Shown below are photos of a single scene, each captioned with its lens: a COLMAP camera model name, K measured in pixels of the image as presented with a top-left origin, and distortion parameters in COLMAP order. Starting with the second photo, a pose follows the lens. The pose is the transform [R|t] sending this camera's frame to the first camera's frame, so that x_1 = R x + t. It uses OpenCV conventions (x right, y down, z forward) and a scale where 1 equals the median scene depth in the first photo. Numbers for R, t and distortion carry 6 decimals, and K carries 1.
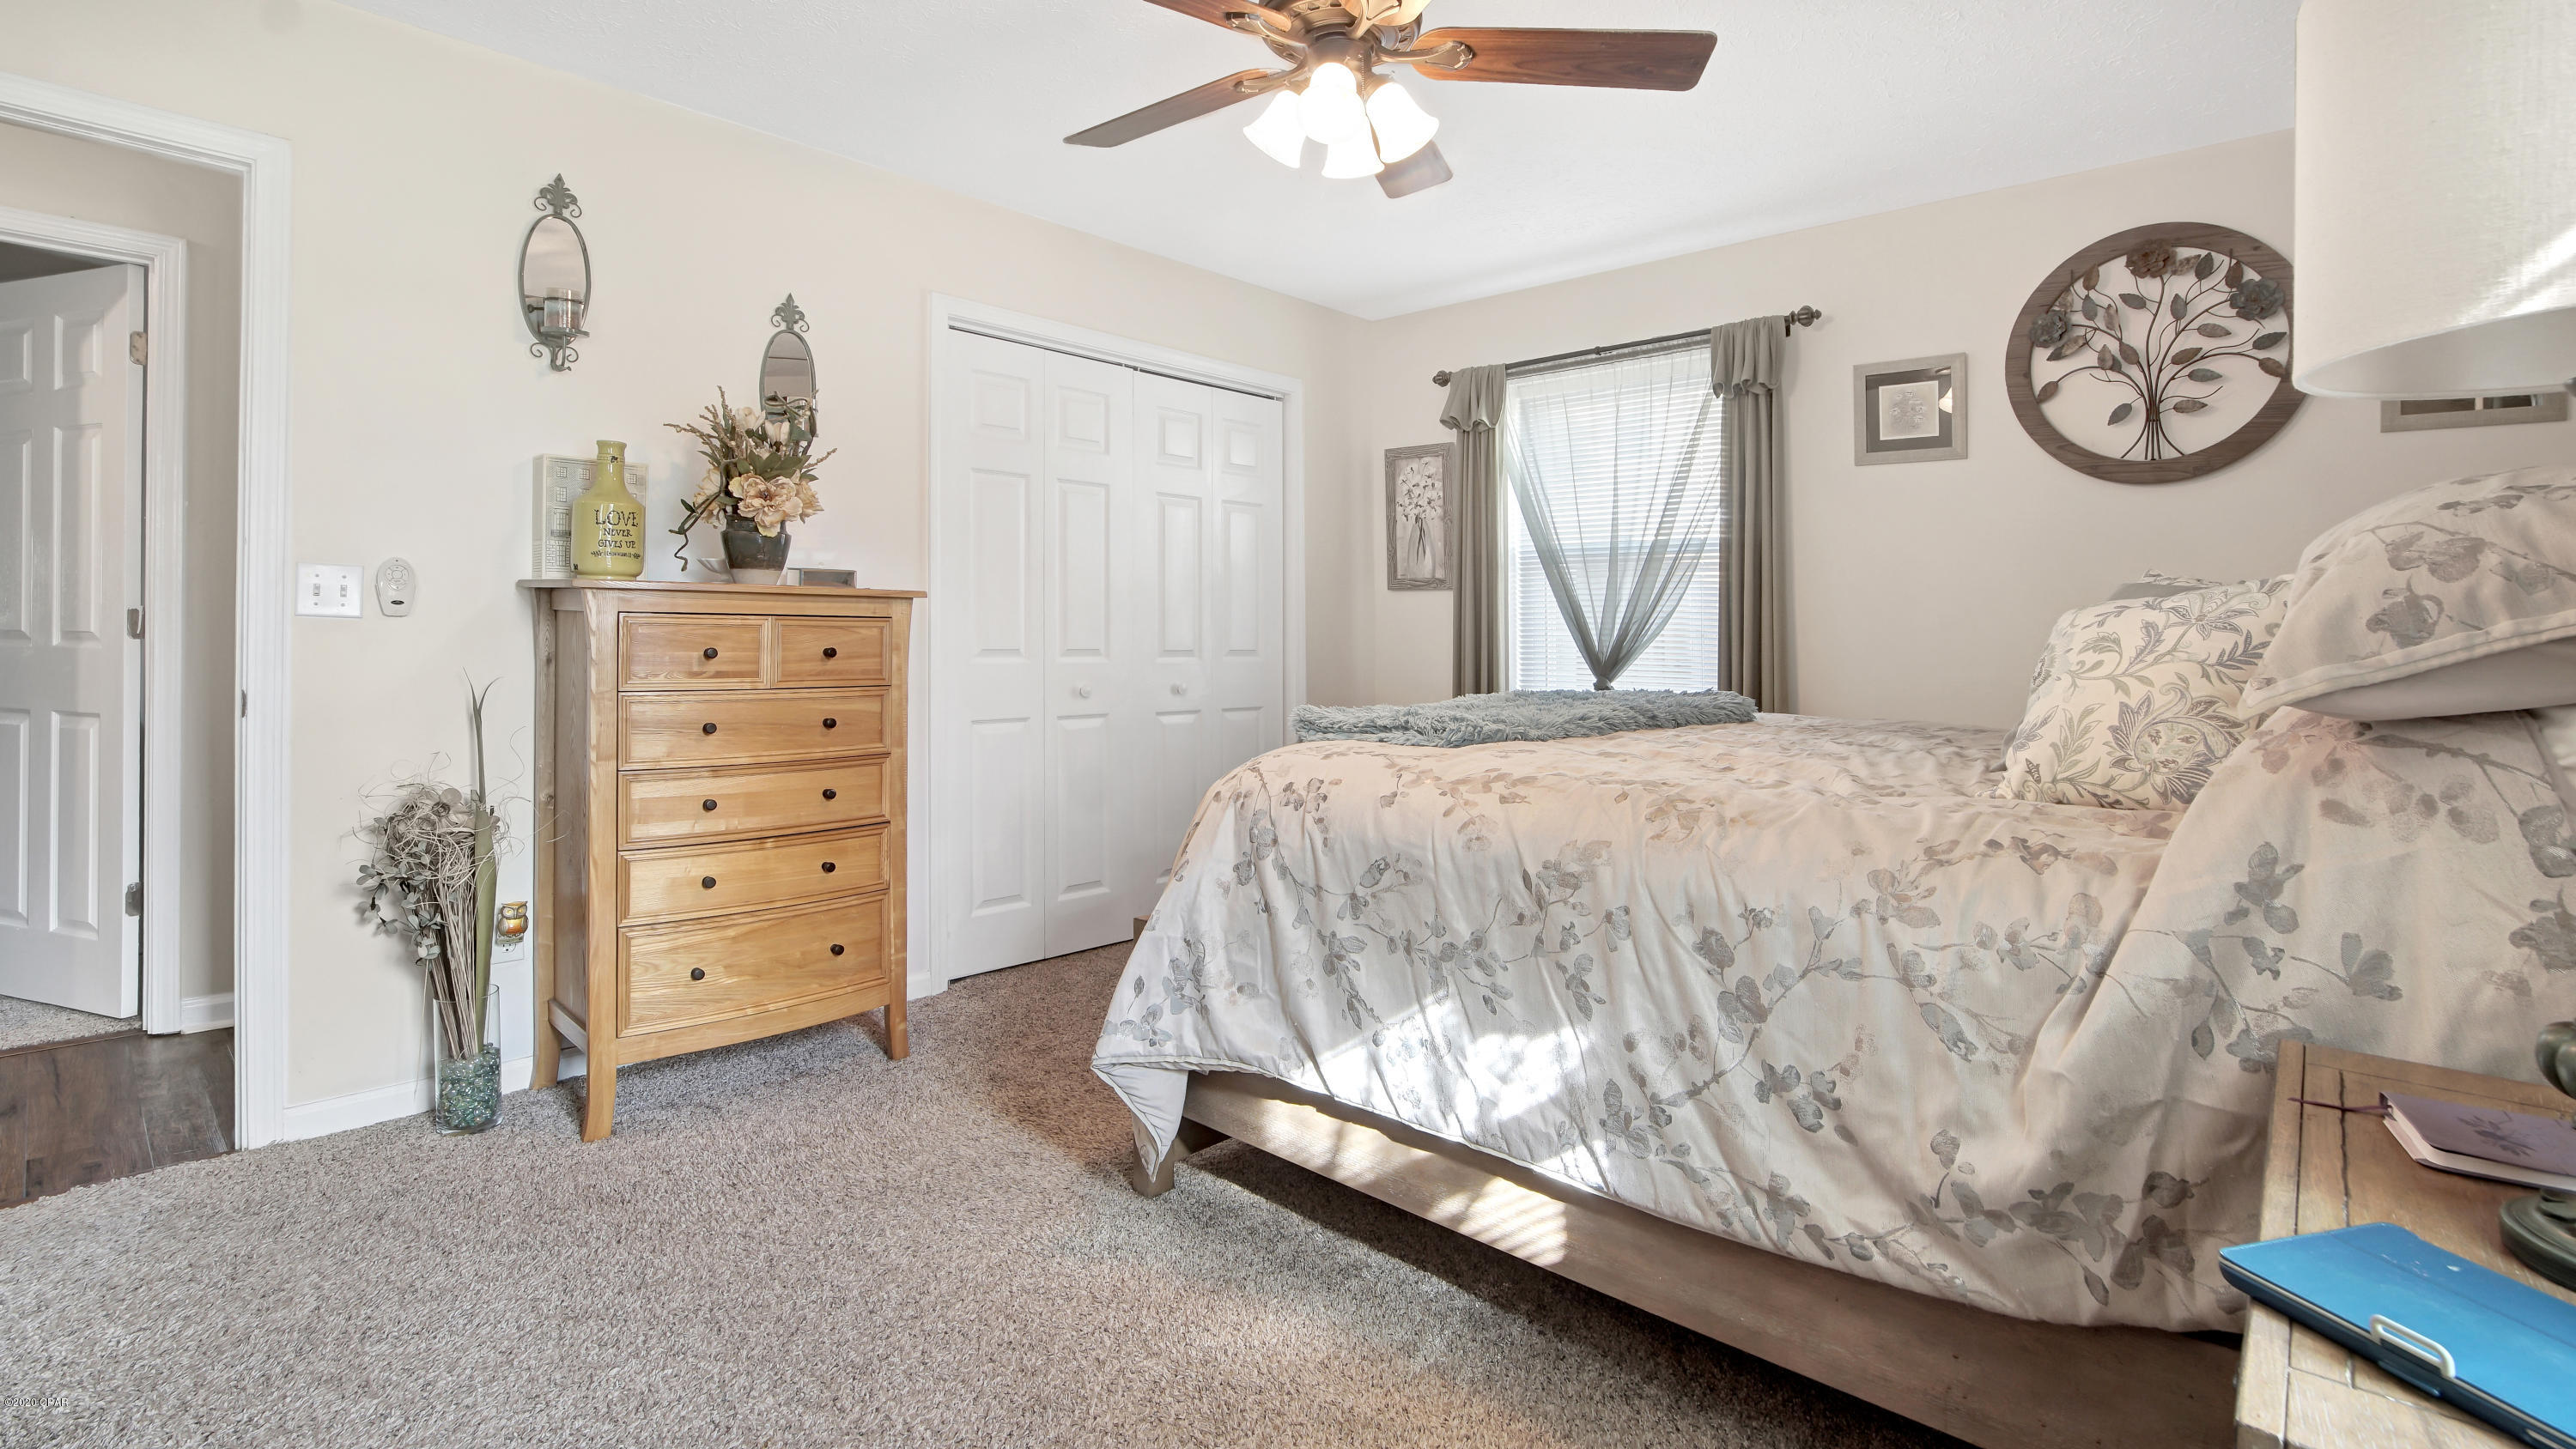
lens RADIAL K [[1191.7, 0, 1275.1], [0, 1191.7, 709.6], [0, 0, 1]] dist [-0.012522, 0.000100]
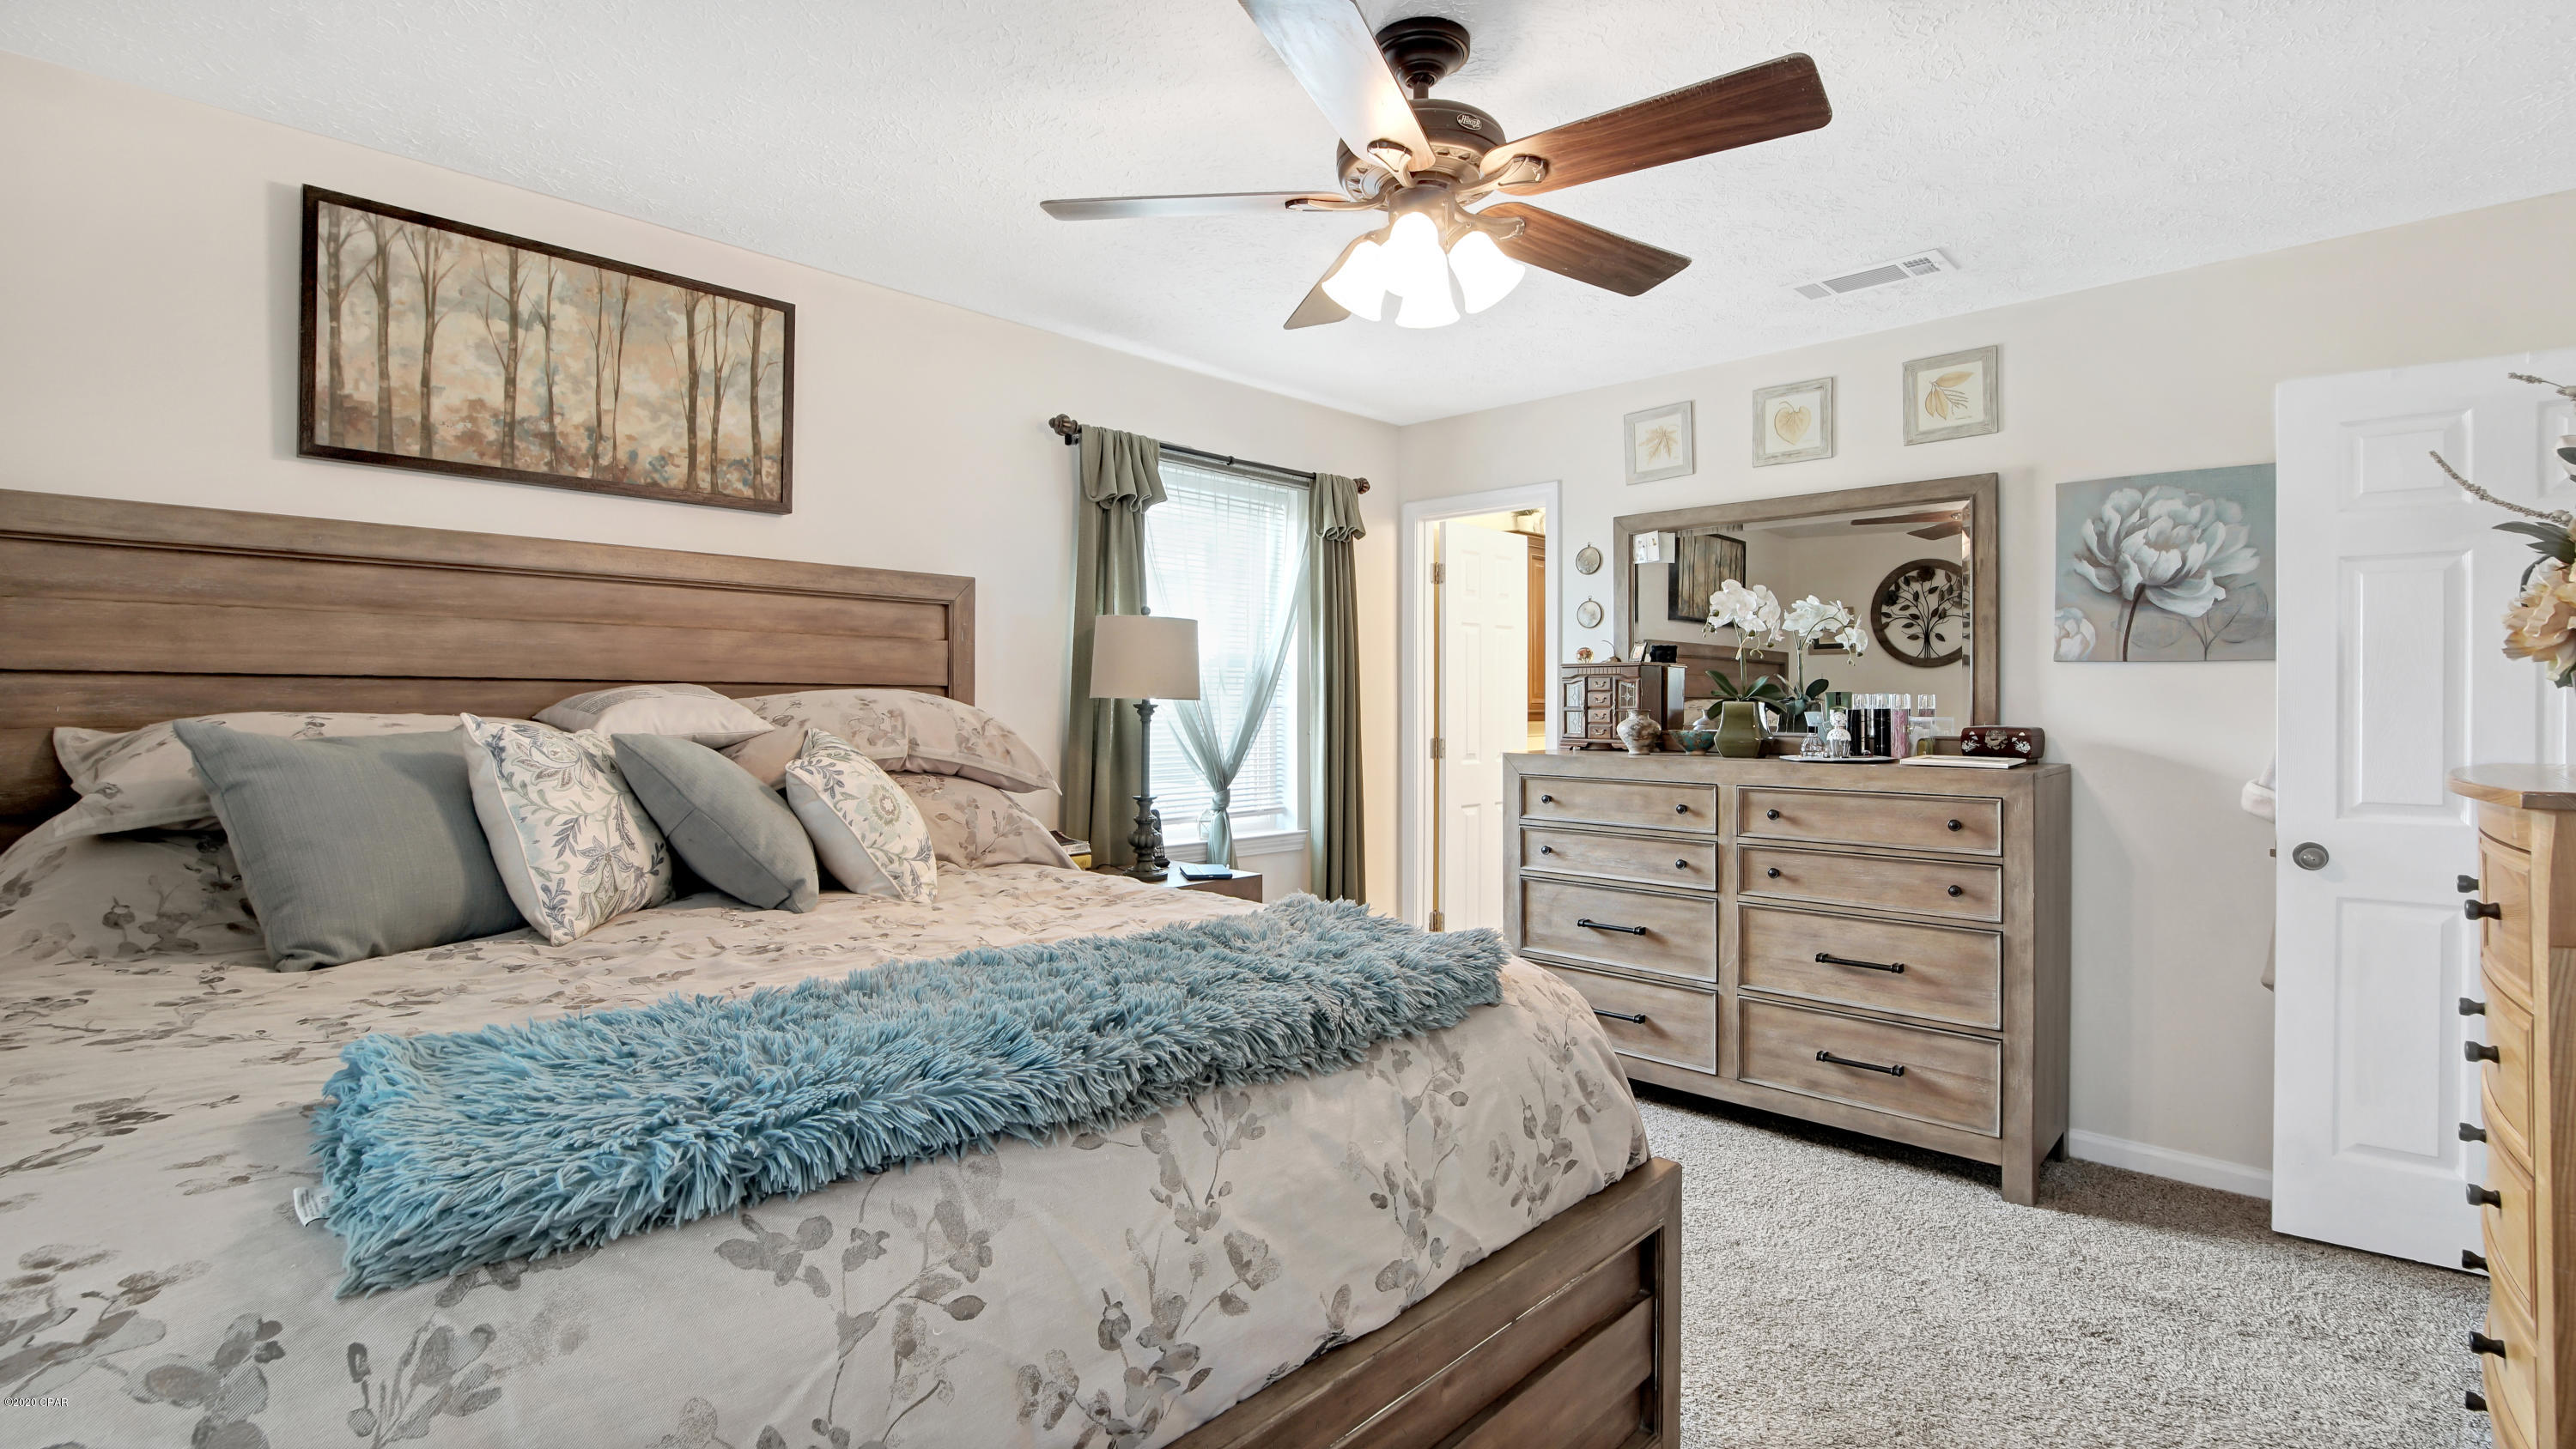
lens RADIAL K [[1191.7, 0, 1275.1], [0, 1191.7, 709.6], [0, 0, 1]] dist [-0.012522, 0.000100]
pose [[0.018654, -0.013872, 0.999730, -0.866101], [0.077572, 0.996910, 0.012386, -0.108588], [-0.996812, 0.077320, 0.019673, 1.083293]]
